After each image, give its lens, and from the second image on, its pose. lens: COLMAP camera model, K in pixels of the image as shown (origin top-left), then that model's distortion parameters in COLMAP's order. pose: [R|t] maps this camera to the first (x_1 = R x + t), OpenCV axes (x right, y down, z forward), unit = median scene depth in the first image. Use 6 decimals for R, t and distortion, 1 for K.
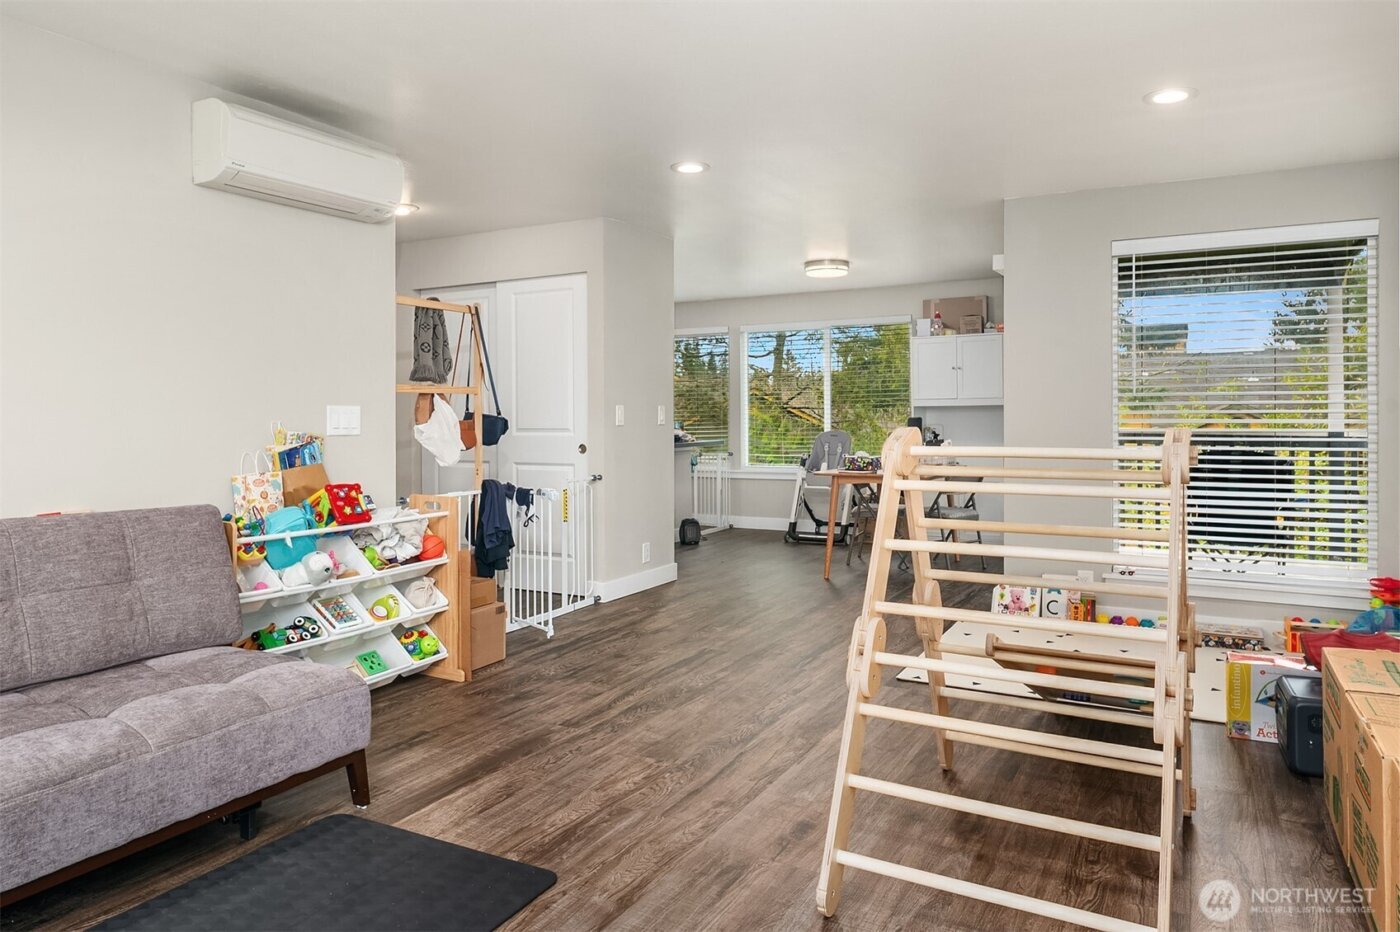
lens RADIAL K [[915.1, 0, 707.4], [0, 915.1, 421.4], [0, 0, 1]] dist [-0.000404, -0.003860]
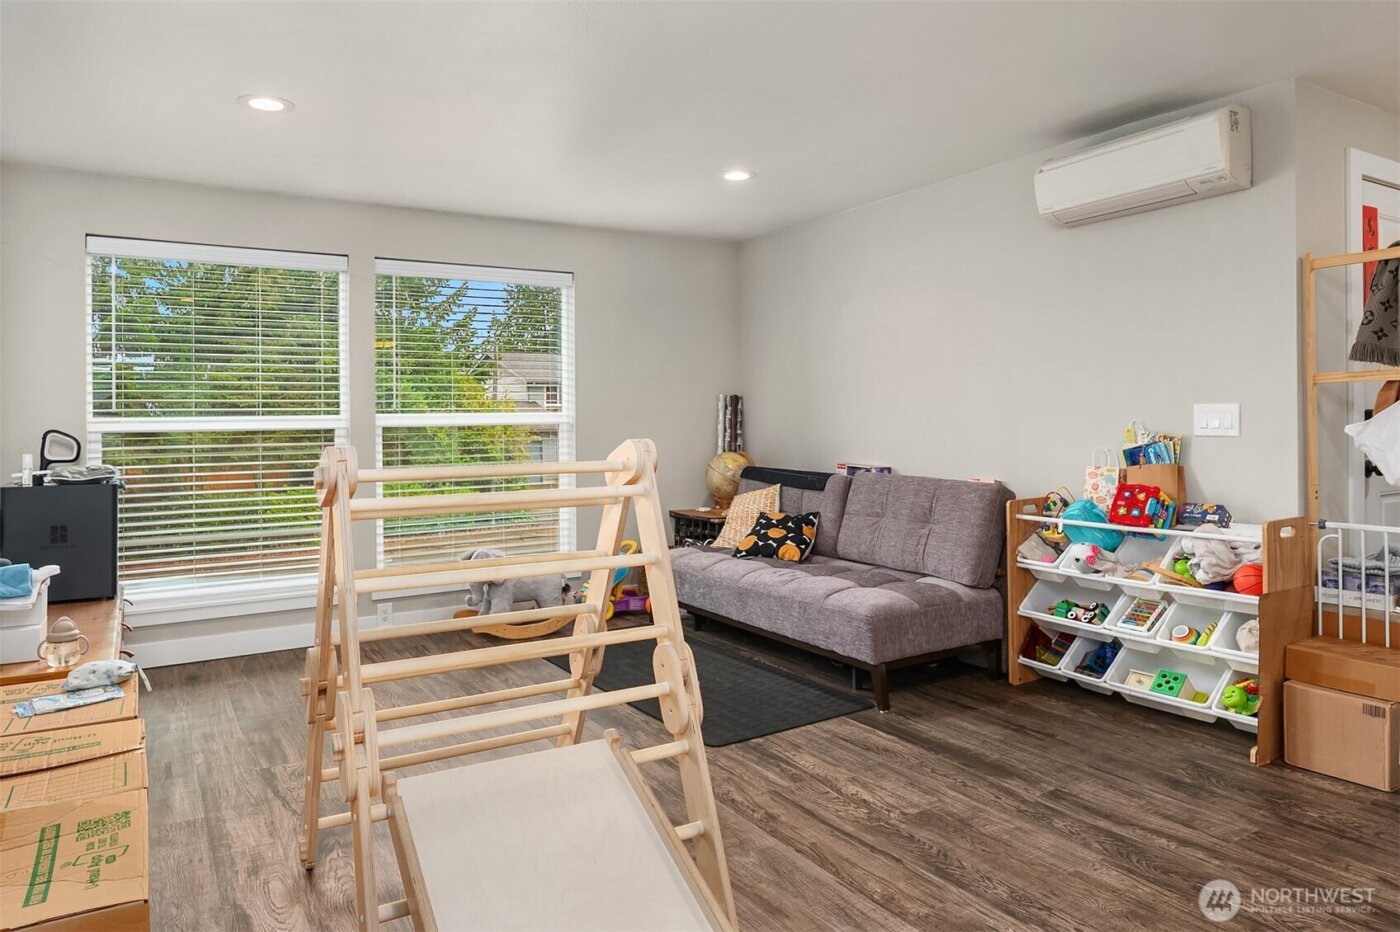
lens RADIAL K [[915.1, 0, 707.4], [0, 915.1, 421.4], [0, 0, 1]] dist [-0.000404, -0.003860]
pose [[-0.498931, 0.011929, -0.866560, 0.768227], [0.009367, 0.999921, 0.008371, -0.013790], [0.866591, -0.003941, -0.499003, 1.227712]]
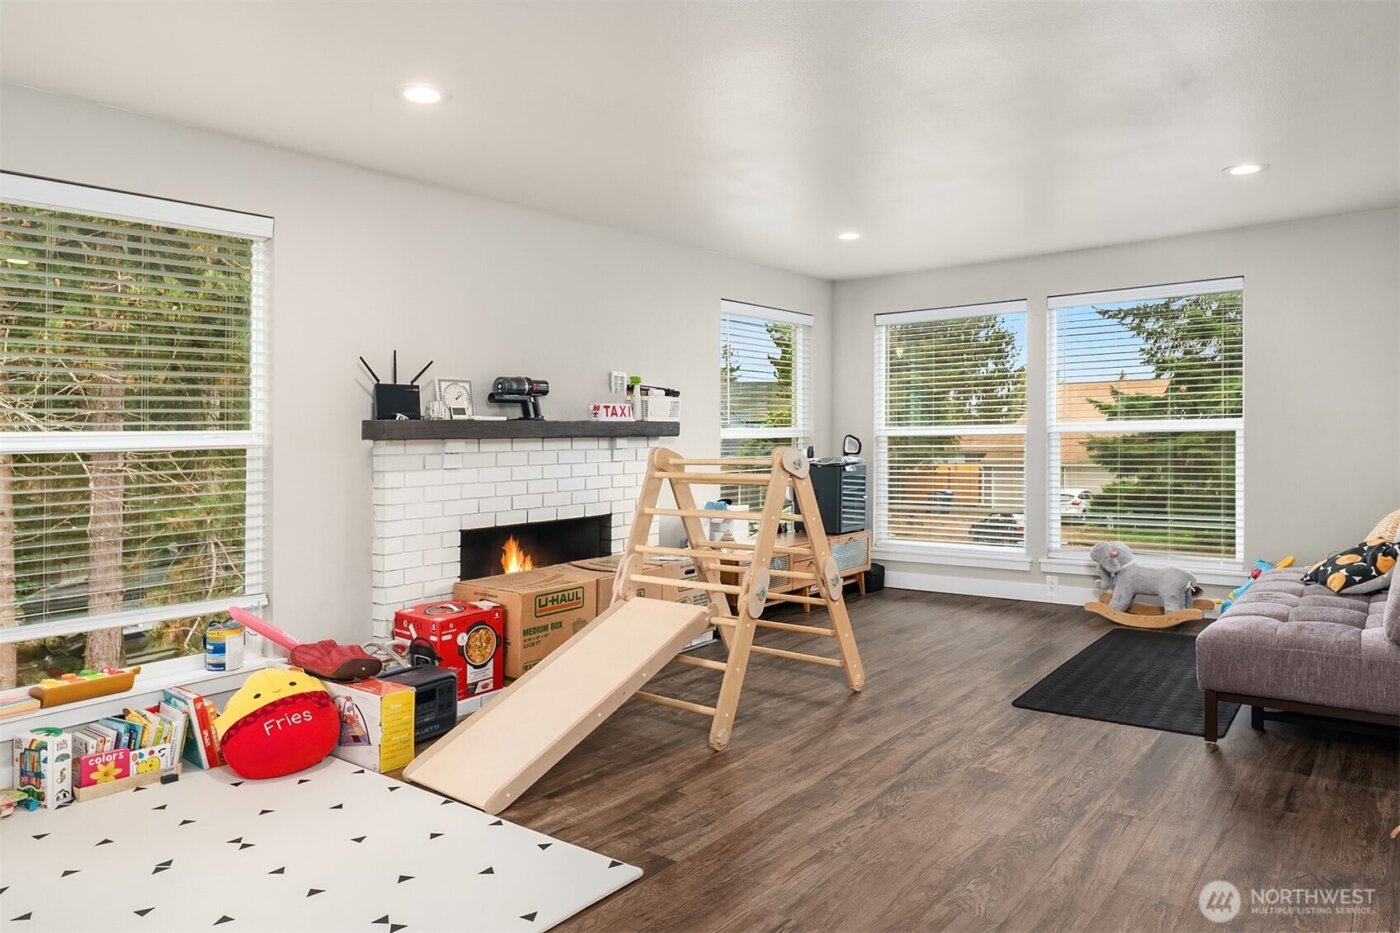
lens RADIAL K [[915.1, 0, 707.4], [0, 915.1, 421.9], [0, 0, 1]] dist [-0.000404, -0.003860]
pose [[-0.984563, 0.023720, 0.173413, 0.063851], [0.022643, 0.999710, -0.008187, -0.020390], [-0.173557, -0.004134, -0.984815, 2.003318]]
